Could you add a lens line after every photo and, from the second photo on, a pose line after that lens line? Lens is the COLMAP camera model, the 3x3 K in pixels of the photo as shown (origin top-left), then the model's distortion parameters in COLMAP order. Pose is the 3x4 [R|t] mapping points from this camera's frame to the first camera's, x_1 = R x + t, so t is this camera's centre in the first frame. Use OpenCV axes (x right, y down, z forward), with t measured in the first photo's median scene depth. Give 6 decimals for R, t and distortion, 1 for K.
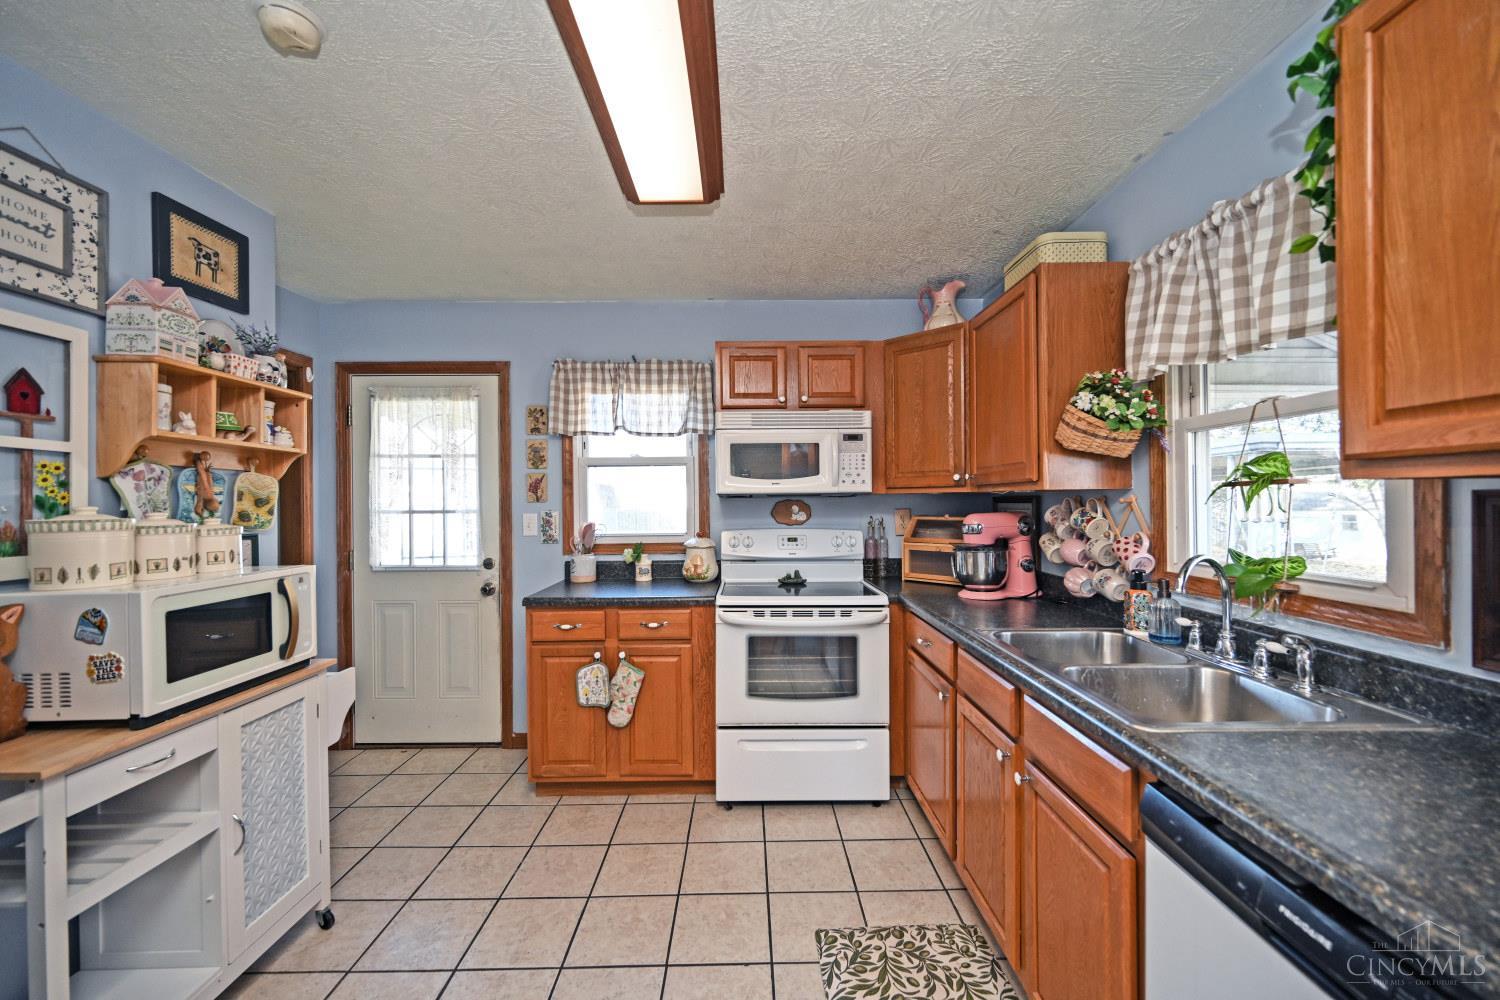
lens RADIAL K [[589.8, 0, 751.0], [0, 589.8, 501.4], [0, 0, 1]] dist [-0.000457, 0.000104]
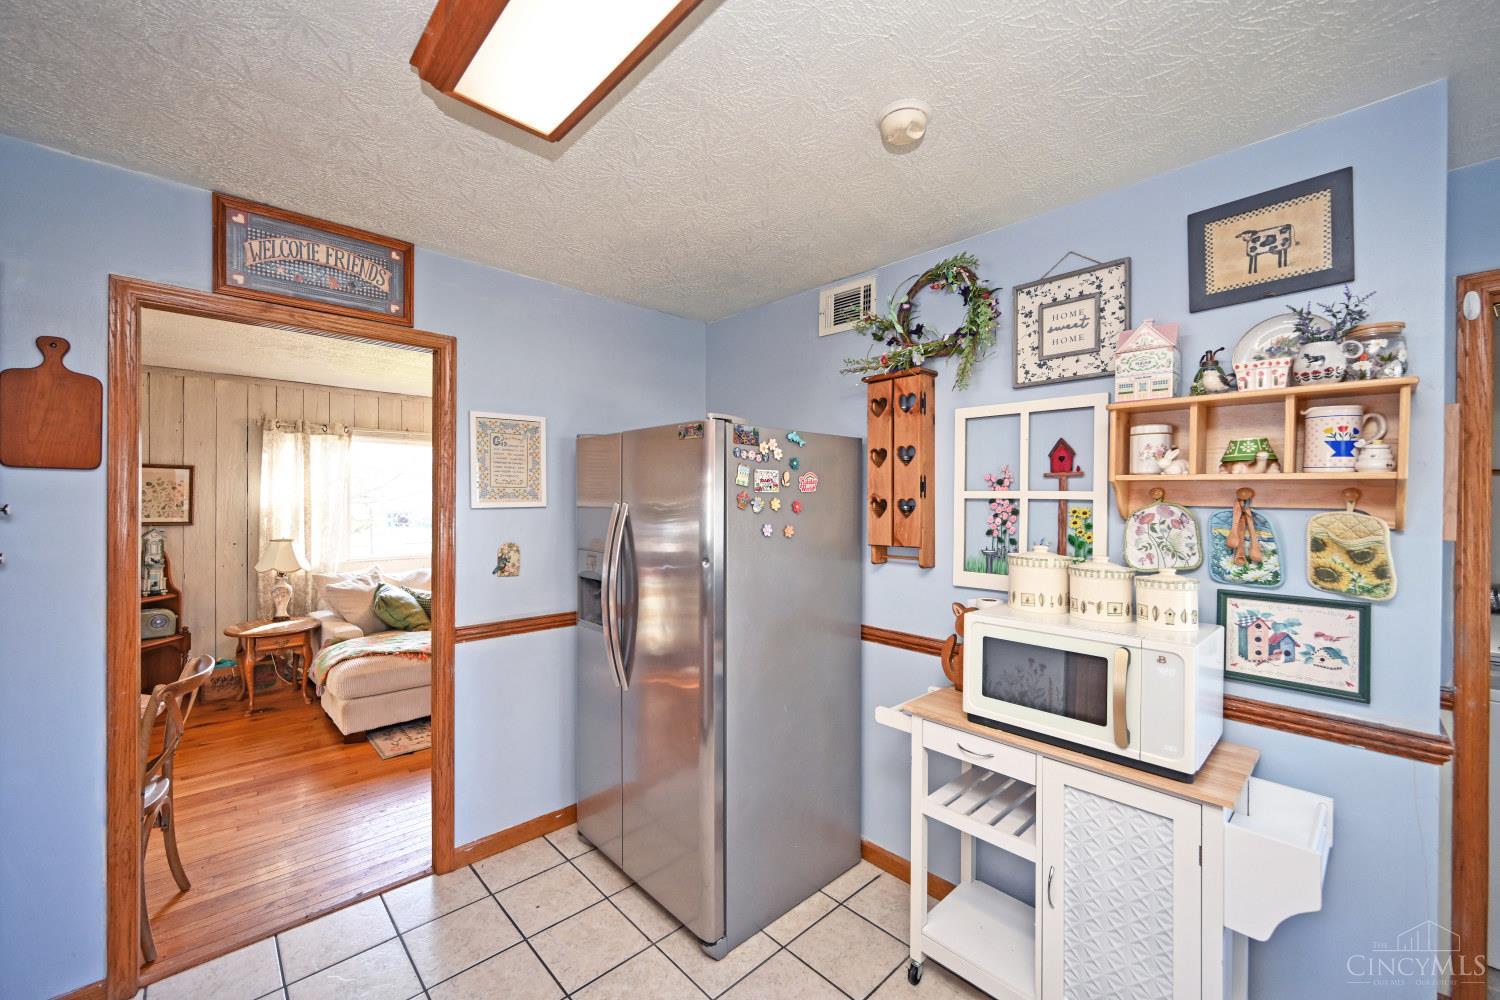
lens RADIAL K [[586.6, 0, 750.2], [0, 586.6, 500.8], [0, 0, 1]] dist [-0.000031, 0.000429]
pose [[-0.732392, 0.004789, -0.680866, 0.094354], [-0.001454, 0.999962, 0.008598, -0.052286], [0.680881, 0.007288, -0.732357, 0.812283]]
